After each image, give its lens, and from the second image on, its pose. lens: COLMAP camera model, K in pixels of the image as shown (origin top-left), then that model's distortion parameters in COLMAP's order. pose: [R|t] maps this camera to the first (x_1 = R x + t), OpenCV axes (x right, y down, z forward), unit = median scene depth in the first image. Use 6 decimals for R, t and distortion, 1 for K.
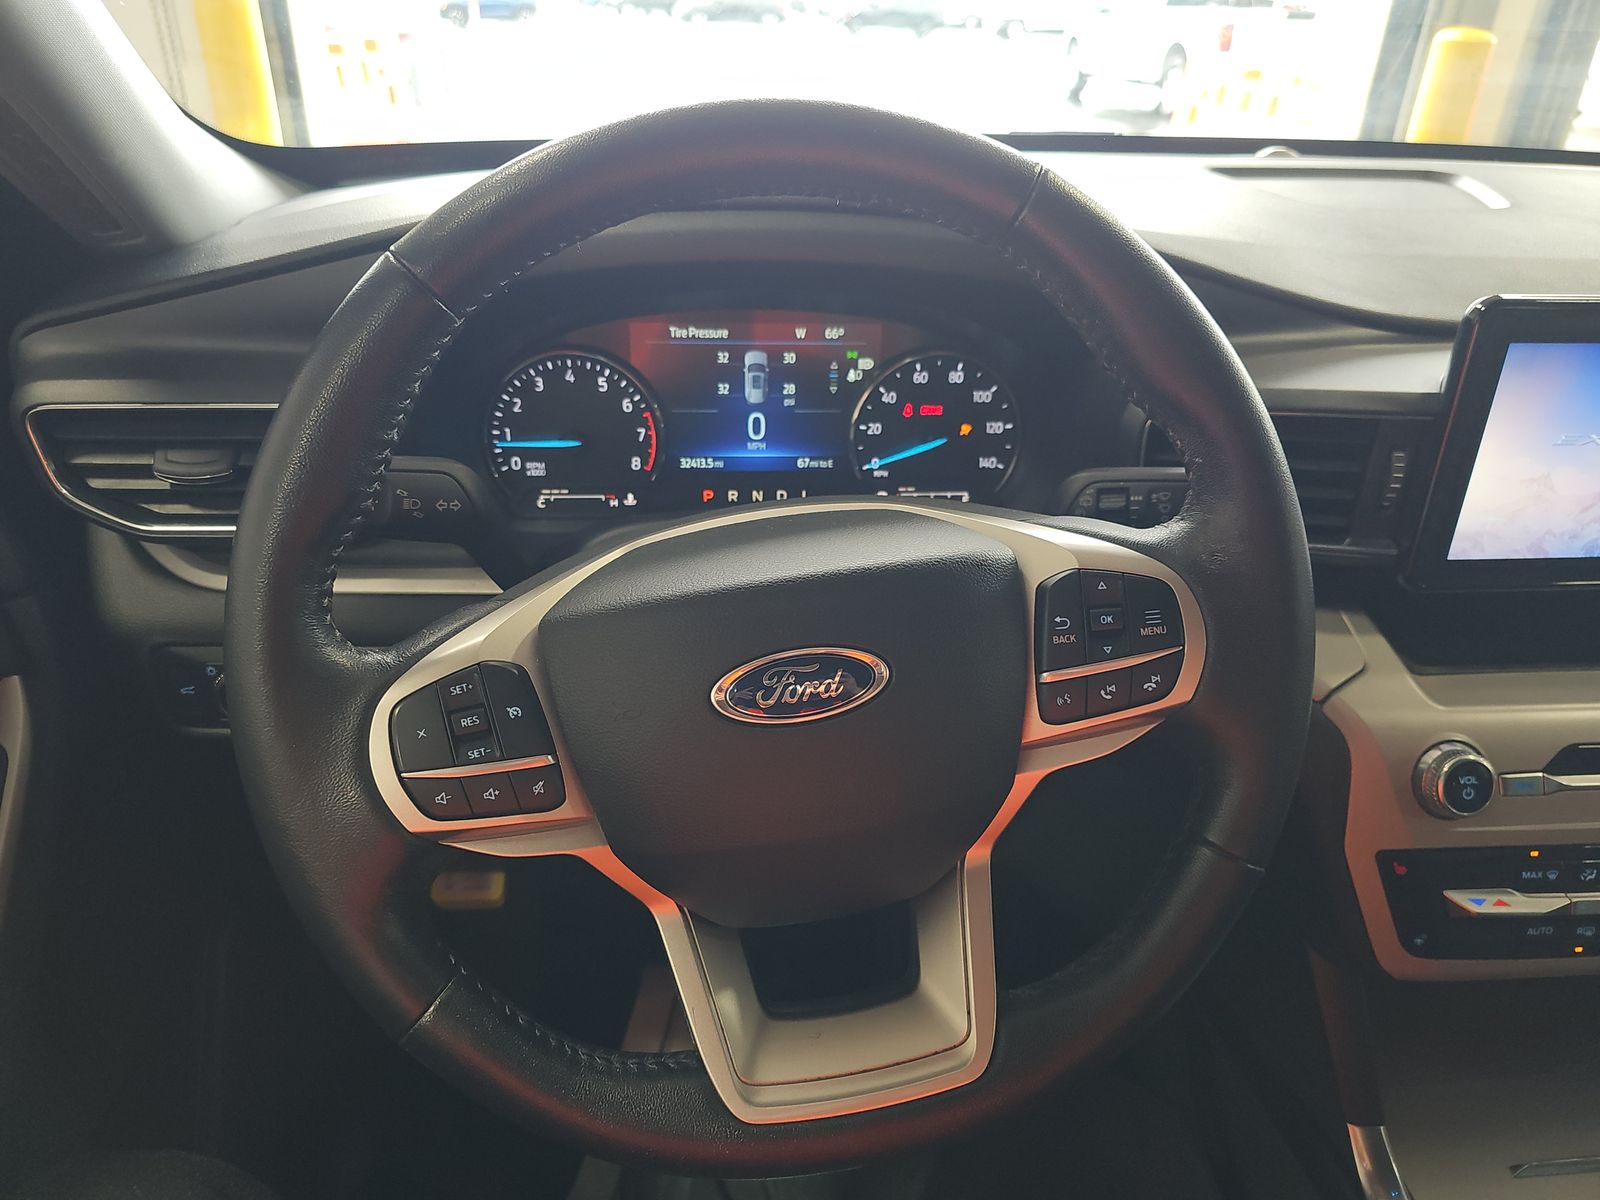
lens RADIAL K [[1054.6, 0, 800.0], [0, 1054.6, 600.0], [0, 0, 1]] dist [0.101373, -0.094031]
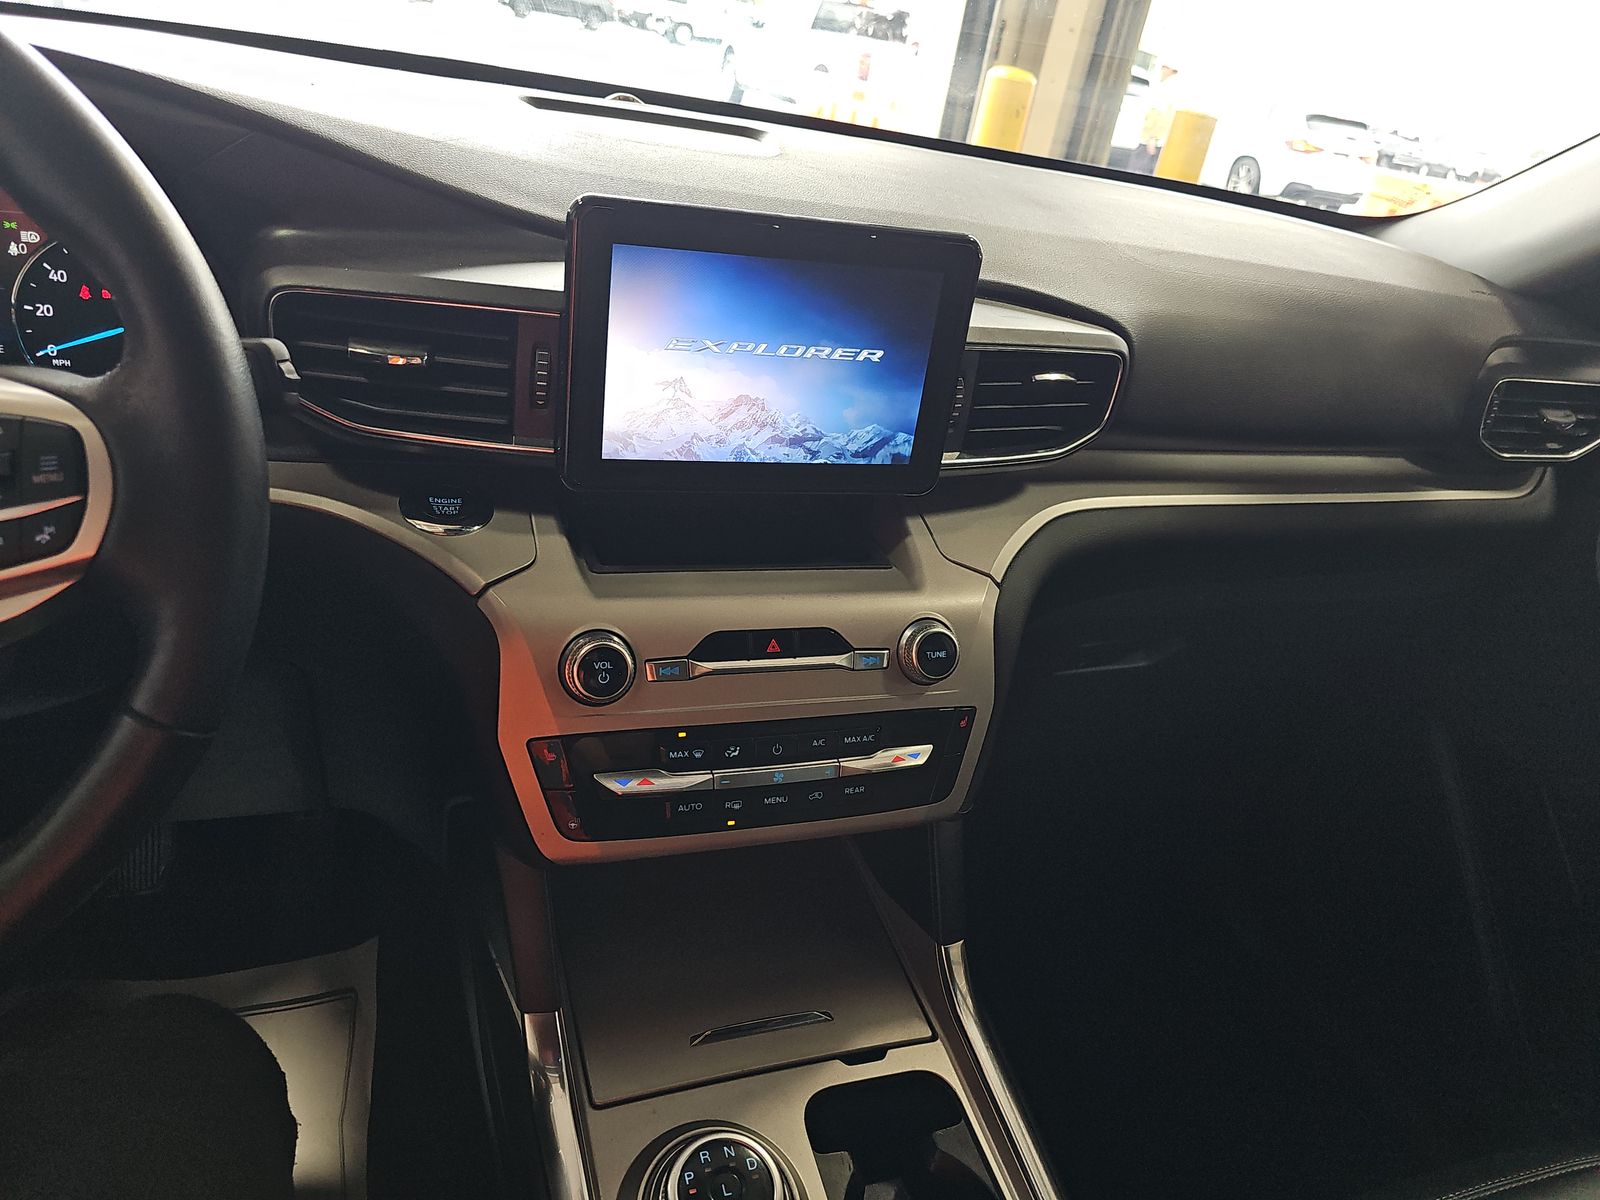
lens RADIAL K [[1063.7, 0, 800.0], [0, 1063.7, 600.0], [0, 0, 1]] dist [0.004856, -0.002688]
pose [[0.962467, -0.009360, 0.271238, 0.505044], [0.008699, 0.999956, 0.003638, 0.097588], [-0.271260, -0.001142, 0.962505, -0.044120]]
